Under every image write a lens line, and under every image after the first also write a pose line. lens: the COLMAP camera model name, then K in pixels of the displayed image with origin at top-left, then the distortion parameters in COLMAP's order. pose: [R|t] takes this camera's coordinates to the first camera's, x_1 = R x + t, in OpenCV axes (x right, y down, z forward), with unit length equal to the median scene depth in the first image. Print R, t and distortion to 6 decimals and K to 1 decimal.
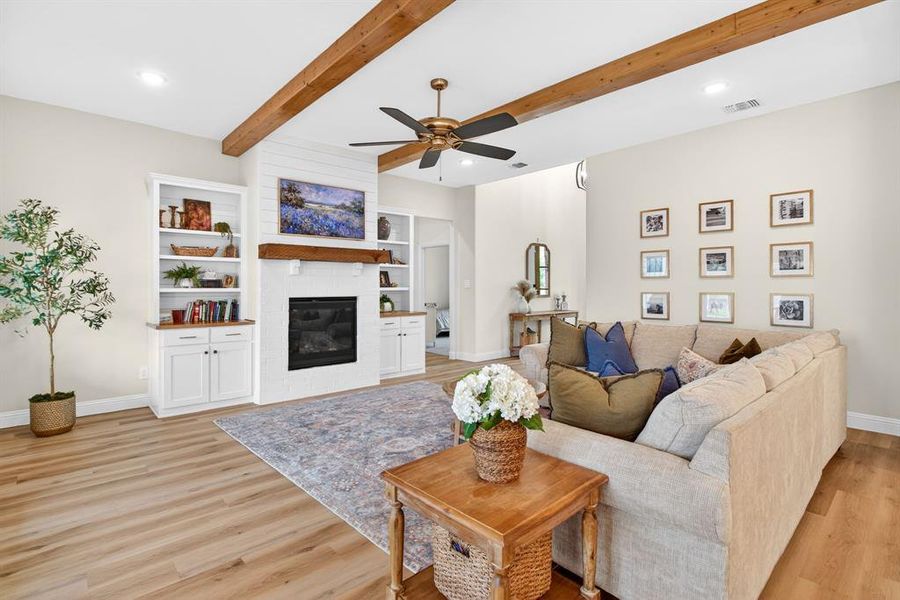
lens RADIAL K [[443.9, 0, 454.0], [0, 443.9, 280.0], [0, 0, 1]] dist [-0.013846, 0.000961]
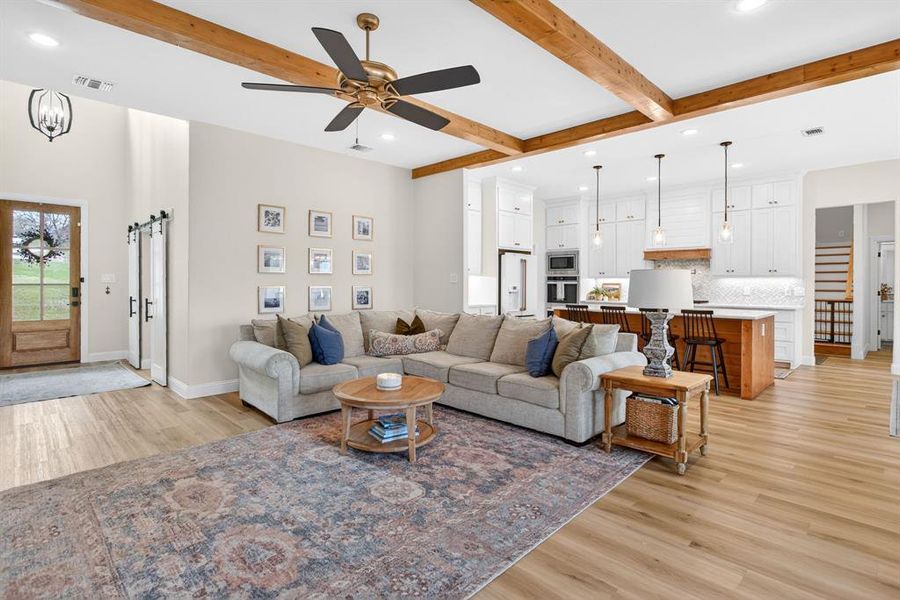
lens RADIAL K [[443.9, 0, 448.7], [0, 443.9, 284.6], [0, 0, 1]] dist [-0.013846, 0.000961]
pose [[-0.038096, -0.004943, 0.999262, -0.827244], [-0.023025, 0.999727, 0.004067, 0.014313], [-0.999009, -0.022853, -0.038199, 0.895018]]
